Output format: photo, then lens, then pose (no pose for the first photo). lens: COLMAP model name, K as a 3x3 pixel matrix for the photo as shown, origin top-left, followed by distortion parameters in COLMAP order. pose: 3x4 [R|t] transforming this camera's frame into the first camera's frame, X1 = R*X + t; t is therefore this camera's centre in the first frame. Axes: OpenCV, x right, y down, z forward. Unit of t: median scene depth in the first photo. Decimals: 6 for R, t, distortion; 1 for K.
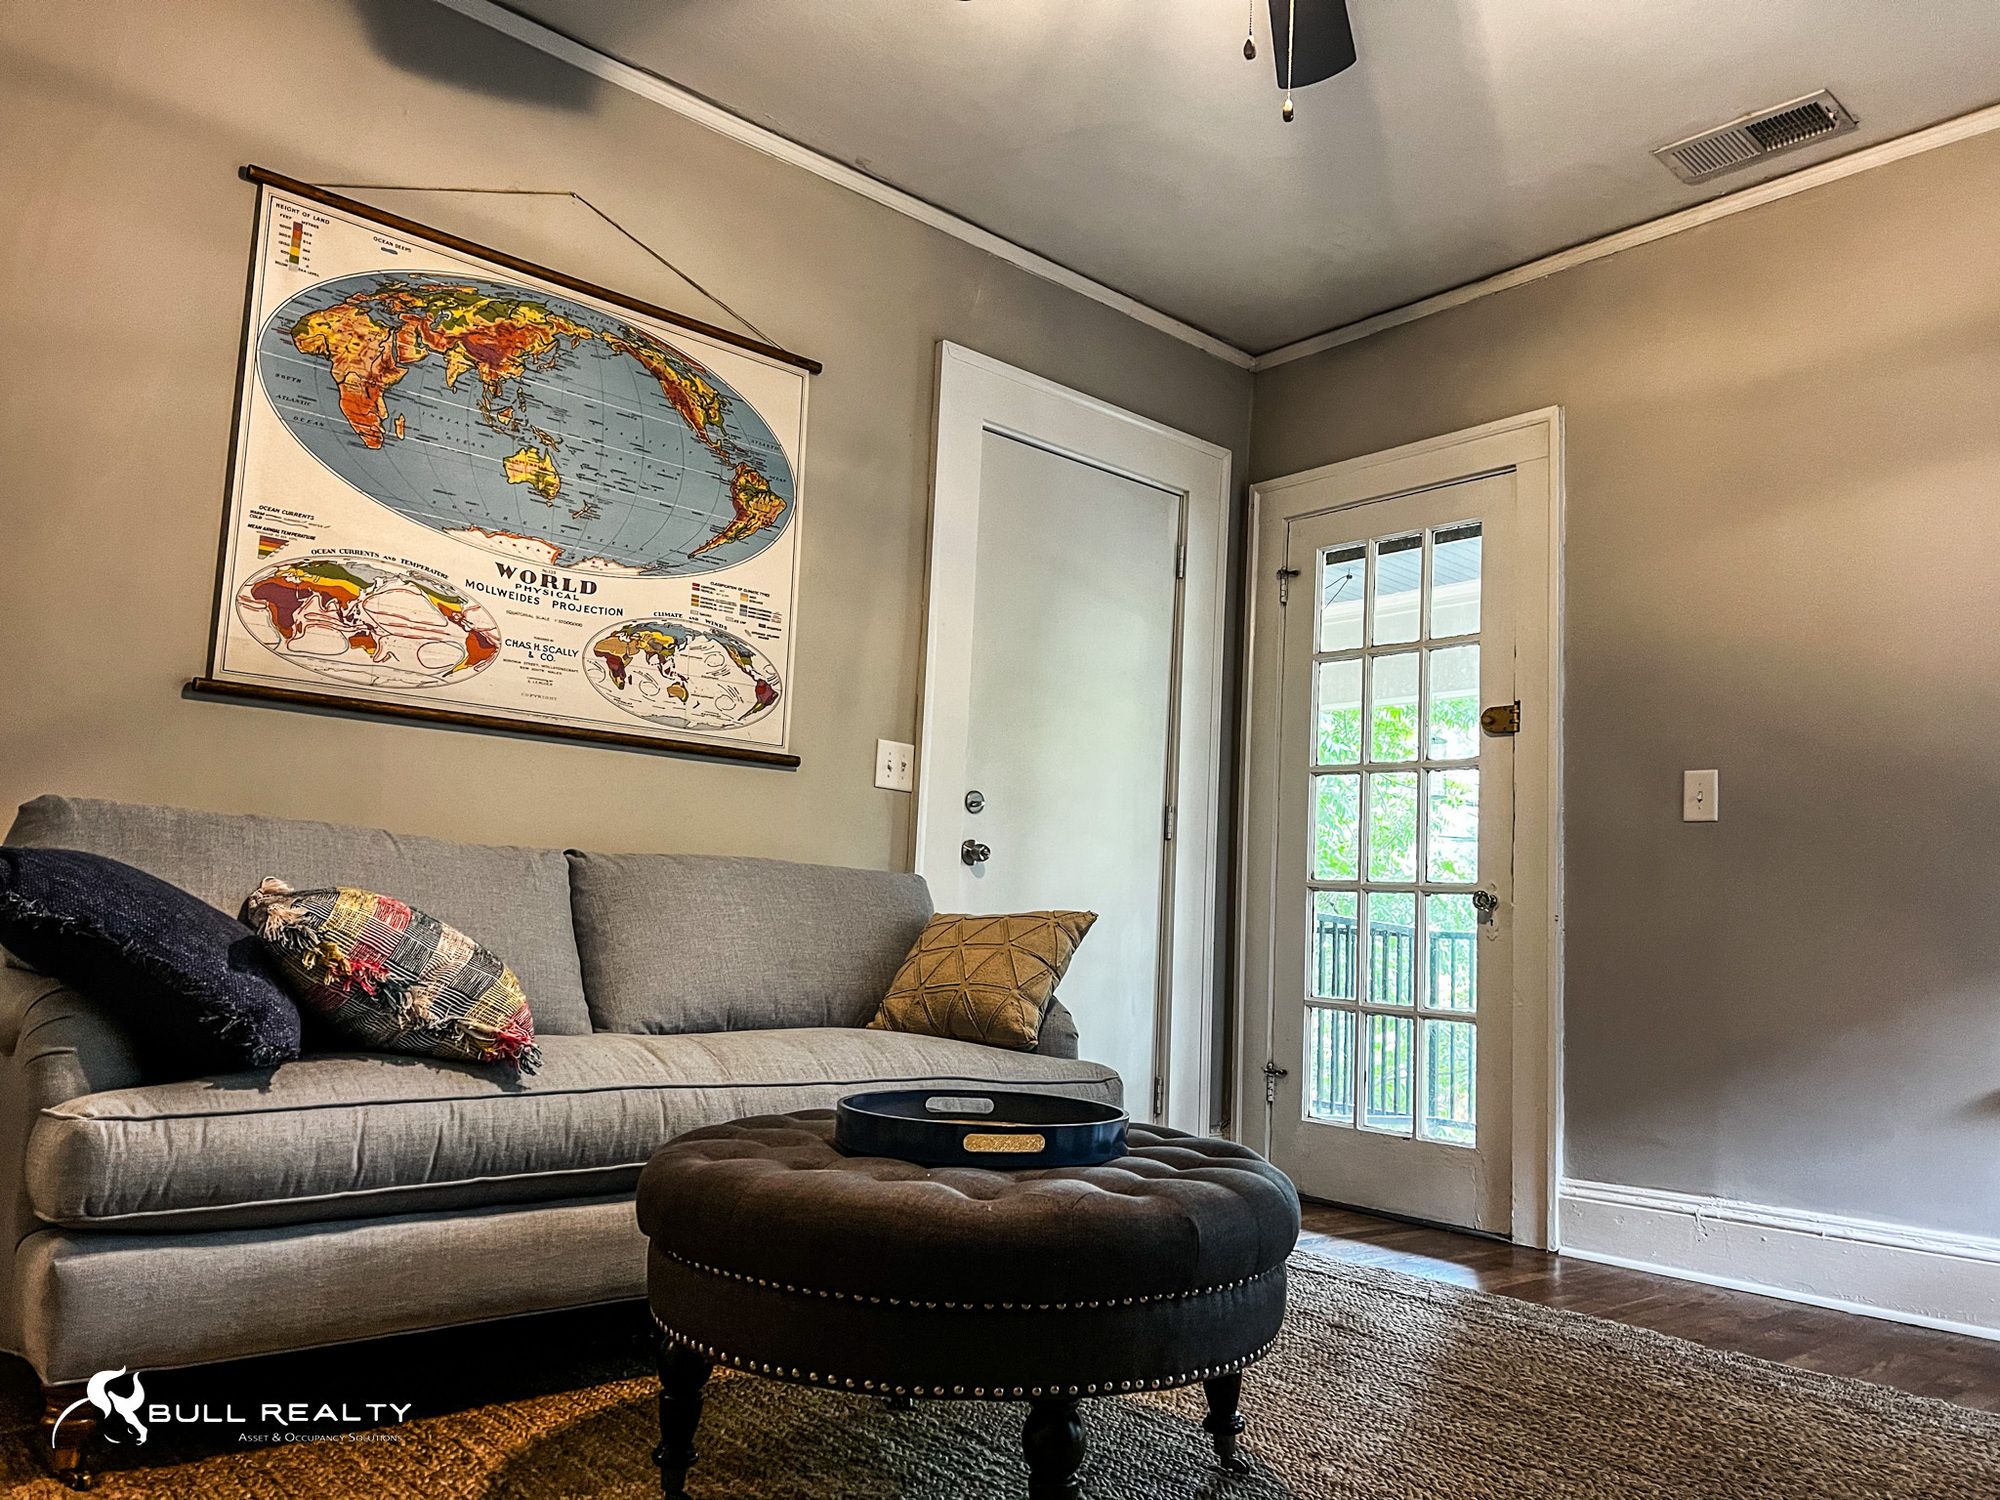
lens RADIAL K [[1480.1, 0, 1002.7], [0, 1480.1, 784.0], [0, 0, 1]] dist [0.036891, -0.083468]
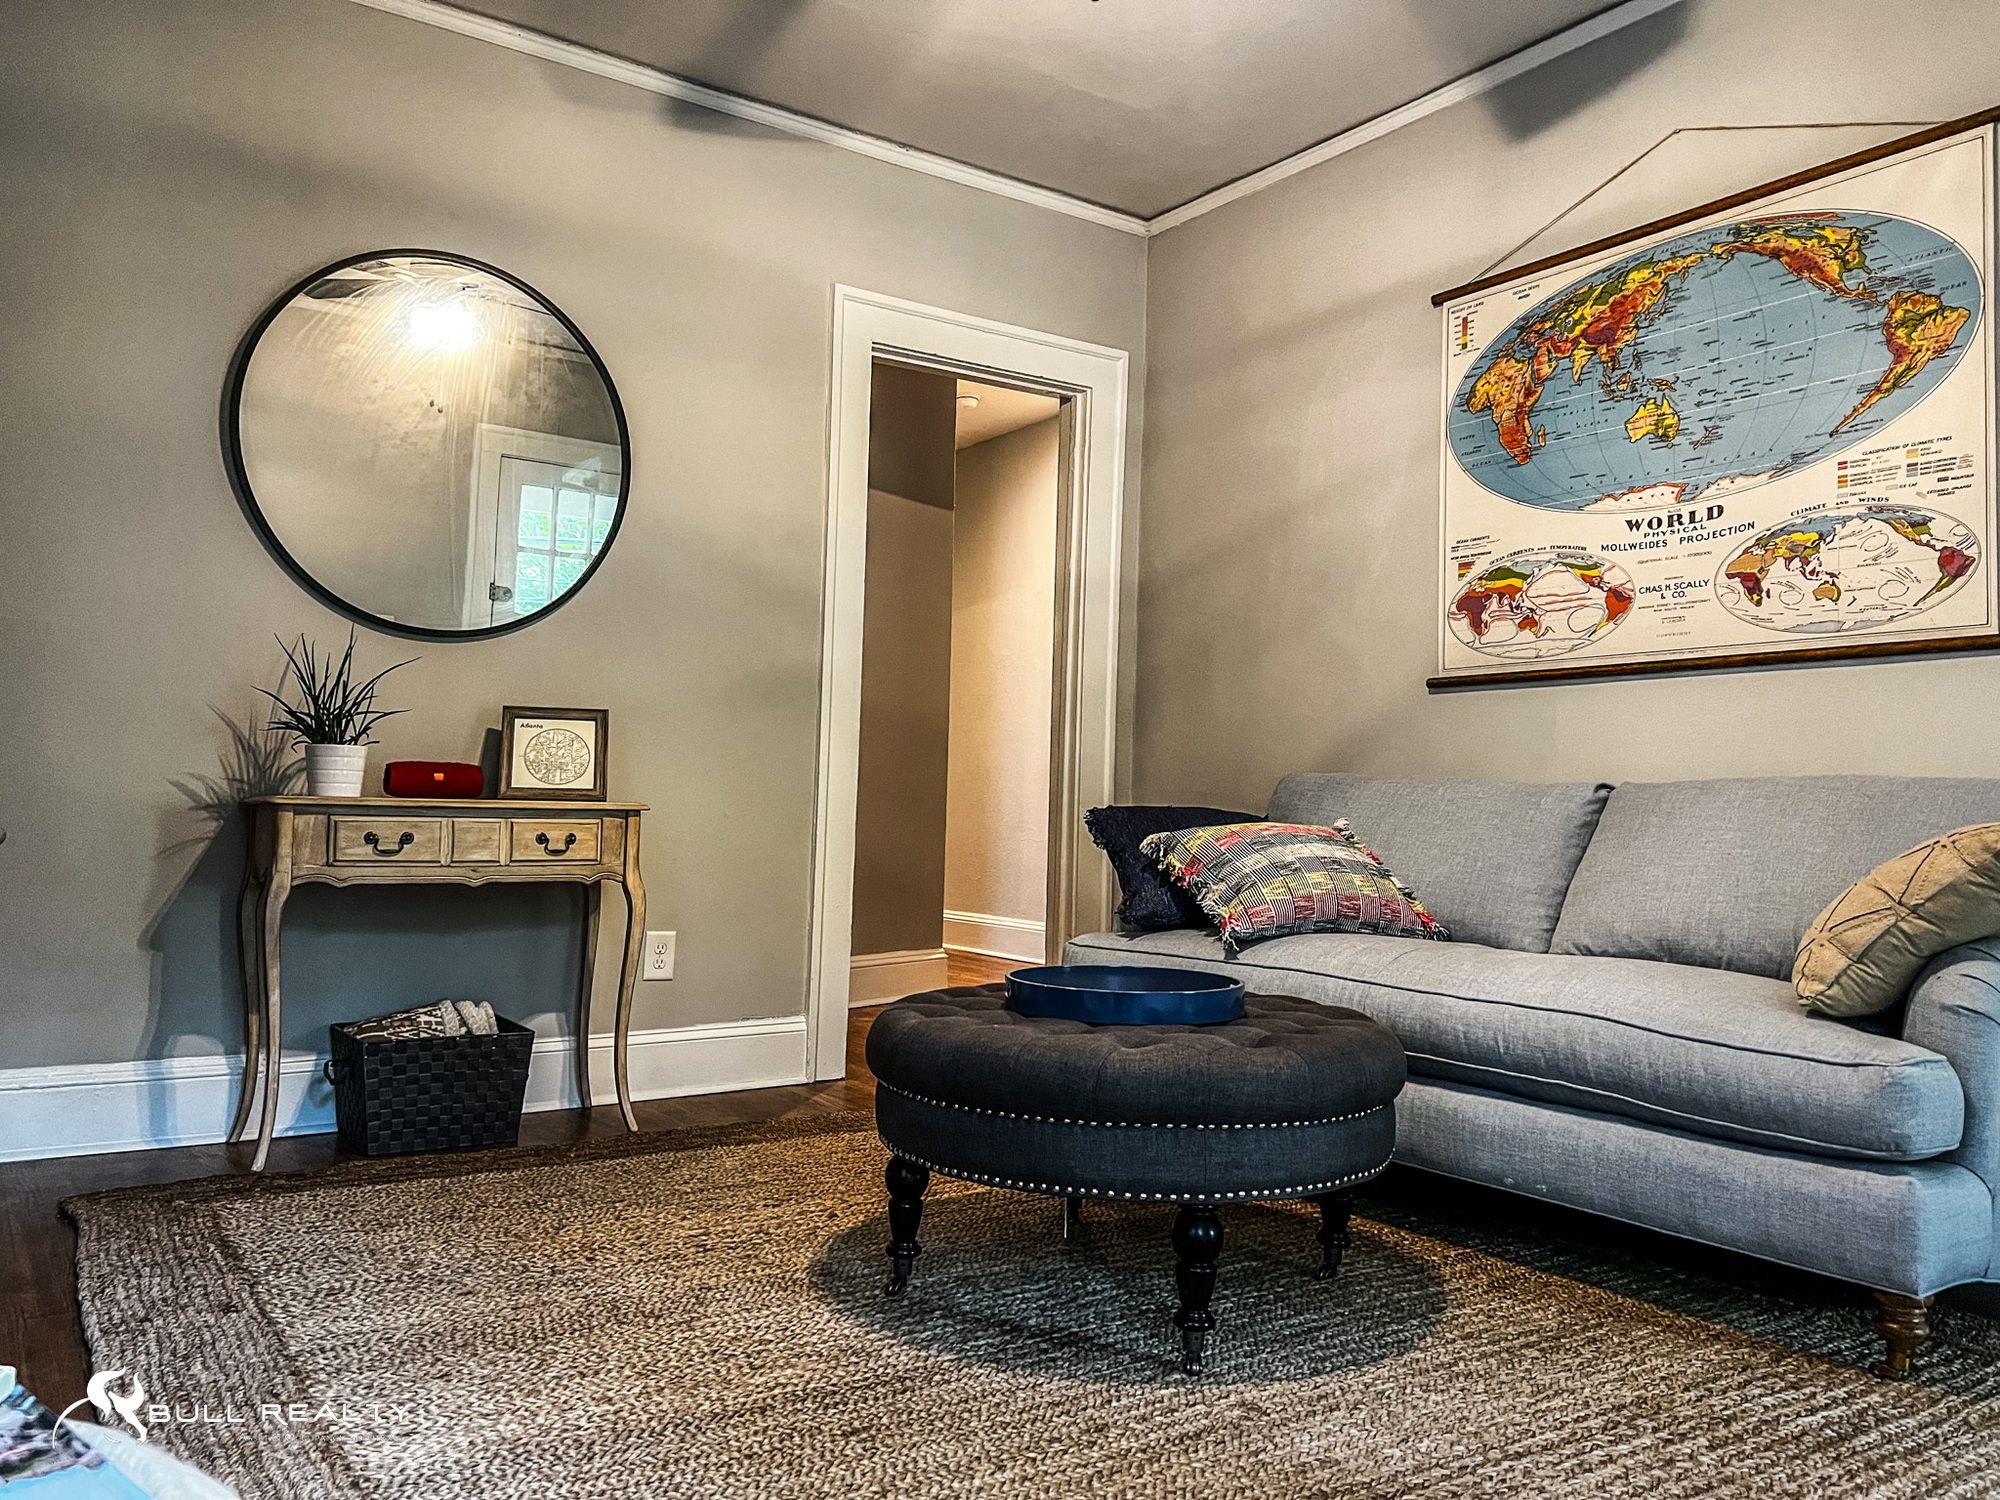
lens RADIAL K [[1473.8, 0, 1000.0], [0, 1473.8, 750.0], [0, 0, 1]] dist [0.023365, -0.003209]
pose [[-0.116971, -0.090283, -0.989023, 0.732063], [0.069760, 0.992653, -0.098865, 0.087334], [0.990682, -0.080558, -0.109813, 0.633473]]
